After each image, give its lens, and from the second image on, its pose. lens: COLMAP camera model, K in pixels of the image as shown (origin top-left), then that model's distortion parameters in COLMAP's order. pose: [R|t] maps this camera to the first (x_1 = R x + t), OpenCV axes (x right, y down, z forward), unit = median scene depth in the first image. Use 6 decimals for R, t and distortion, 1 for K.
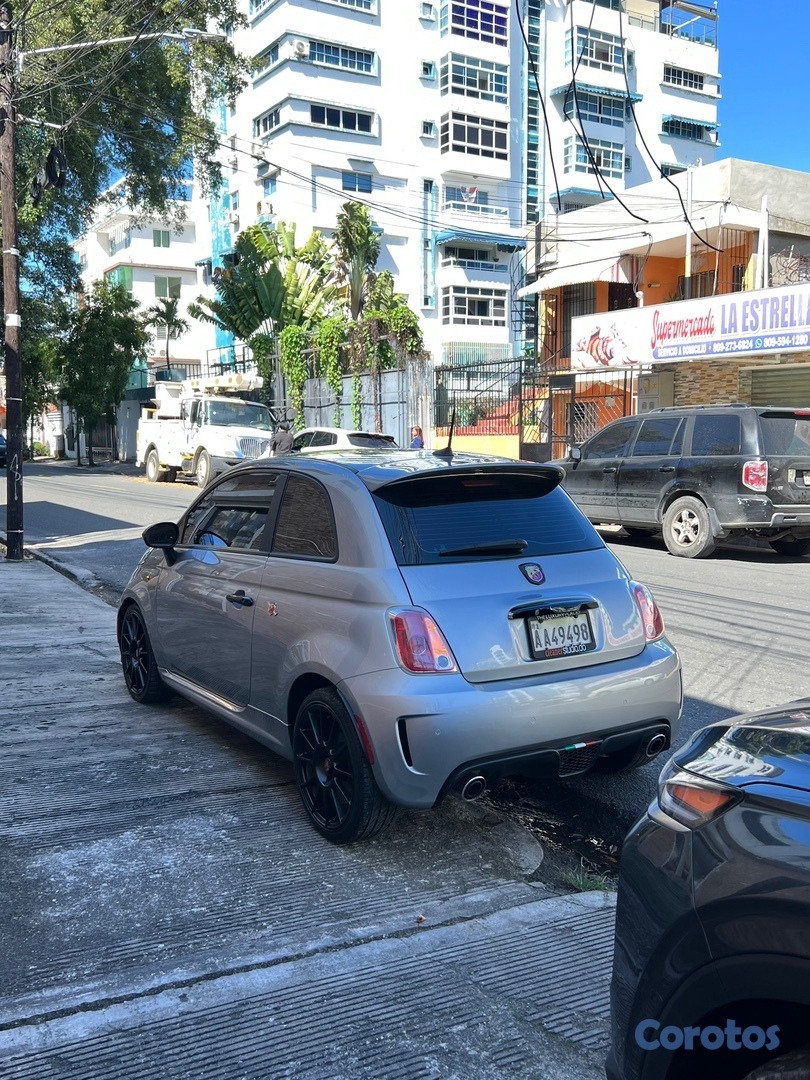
lens RADIAL K [[999.5, 0, 398.9], [0, 999.5, 542.2], [0, 0, 1]] dist [0.069329, -0.119922]
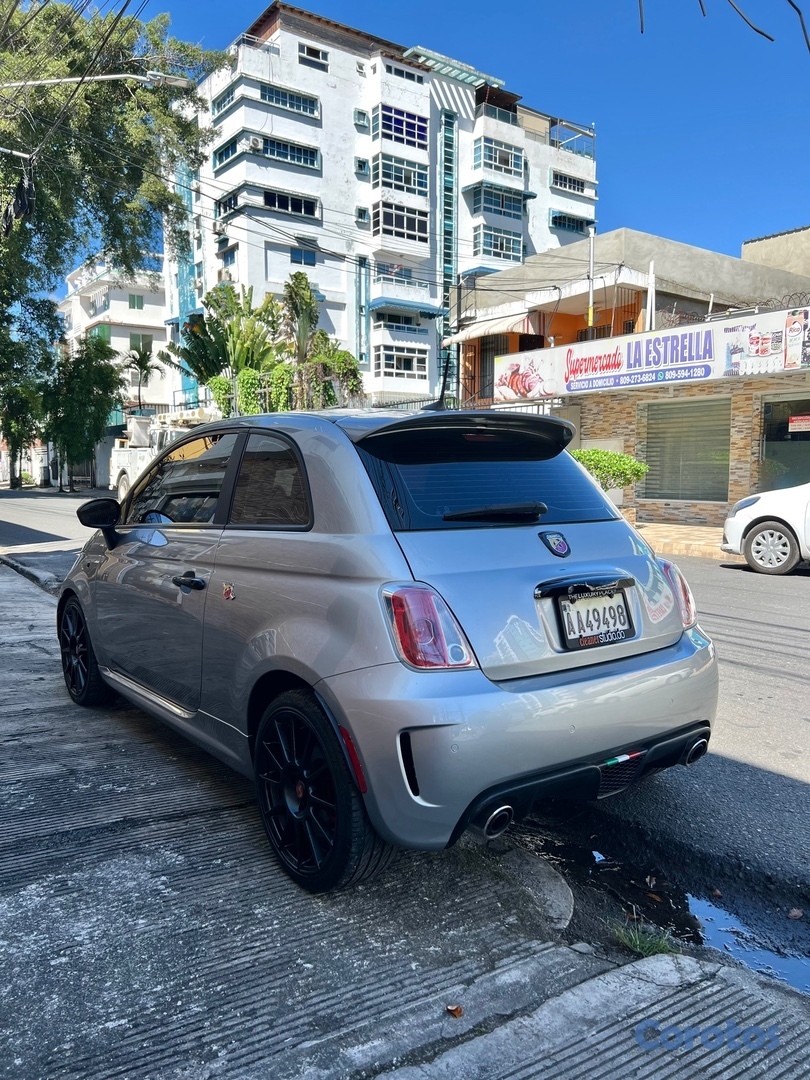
lens RADIAL K [[823.9, 0, 401.6], [0, 823.9, 544.8], [0, 0, 1]] dist [0.033884, -0.043469]
pose [[0.996887, 0.000369, 0.078838, -0.004962], [0.001055, 0.999837, -0.018018, 0.005146], [-0.078832, 0.018045, 0.996725, 0.040537]]
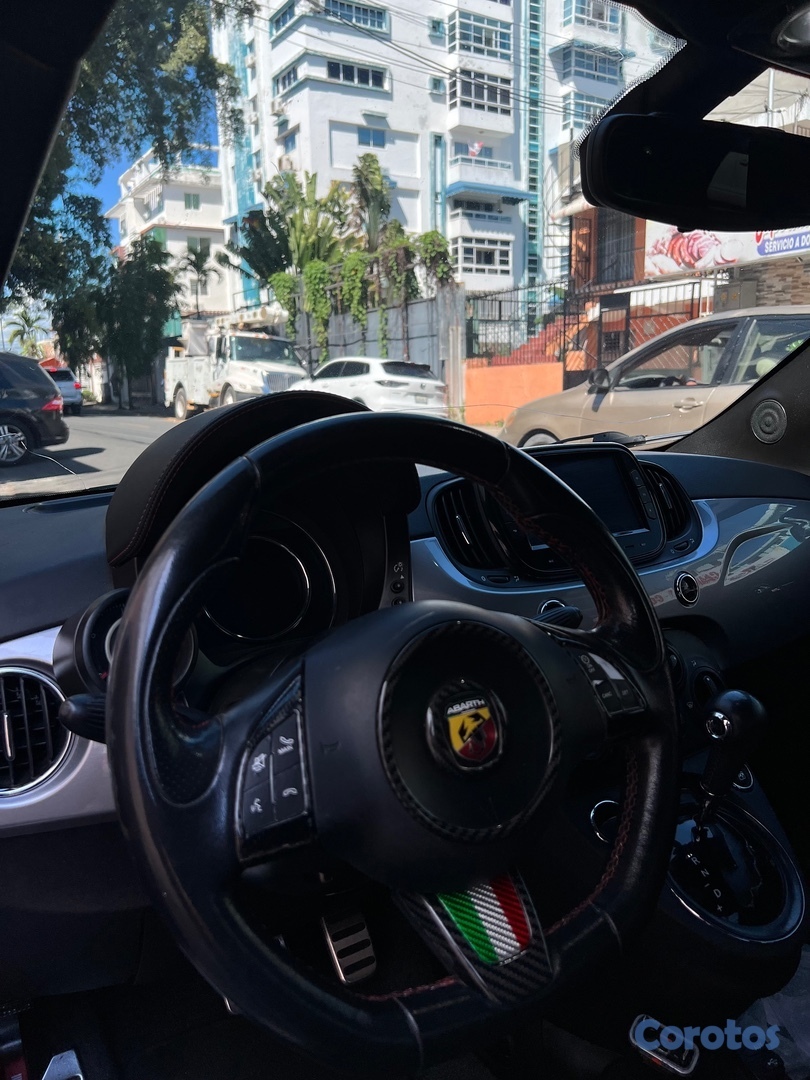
lens RADIAL K [[852.4, 0, 400.5], [0, 852.4, 556.3], [0, 0, 1]] dist [-0.004702, -0.004055]
pose [[0.999880, -0.013230, -0.008013, -0.021232], [0.013927, 0.995451, 0.094248, -0.002587], [0.006730, -0.094349, 0.995516, 0.142367]]
